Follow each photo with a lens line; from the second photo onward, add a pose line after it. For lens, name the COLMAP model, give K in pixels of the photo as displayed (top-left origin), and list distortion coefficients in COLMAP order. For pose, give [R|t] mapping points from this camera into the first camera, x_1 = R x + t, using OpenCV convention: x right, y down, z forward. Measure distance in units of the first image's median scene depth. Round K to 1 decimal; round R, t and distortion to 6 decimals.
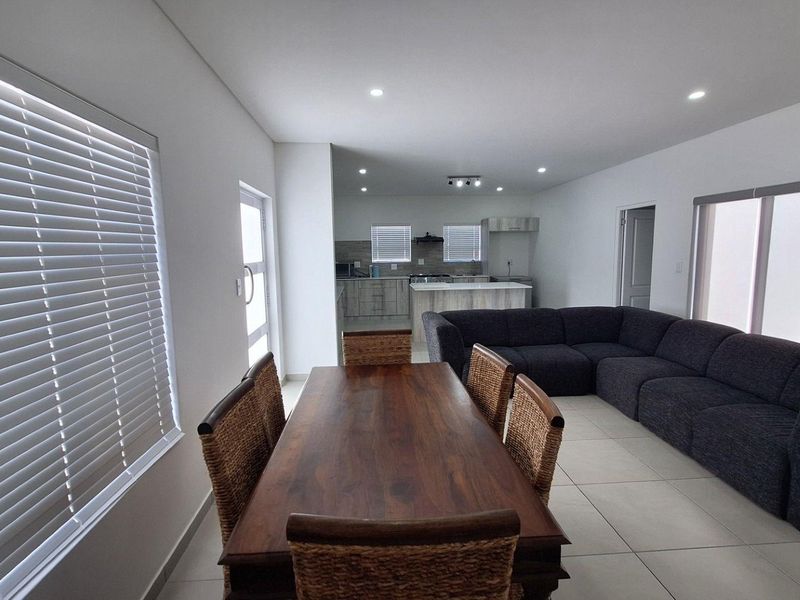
lens RADIAL K [[422.8, 0, 399.8], [0, 422.8, 300.4], [0, 0, 1]] dist [-0.000381, -0.000271]
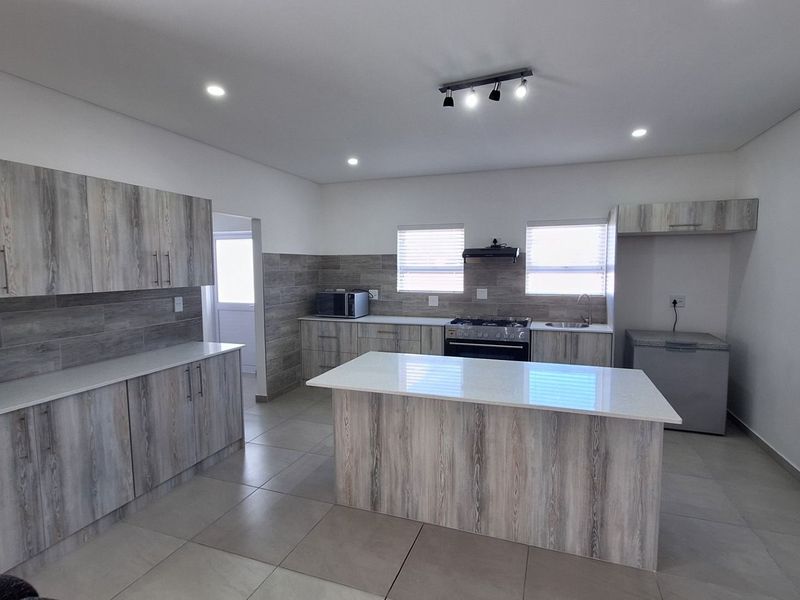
lens RADIAL K [[422.8, 0, 399.2], [0, 422.8, 298.2], [0, 0, 1]] dist [-0.000381, -0.000271]
pose [[0.908835, 0.041194, -0.415117, 0.185298], [-0.058401, 0.997877, -0.028837, -0.066282], [0.413047, 0.050451, 0.909311, 0.485033]]
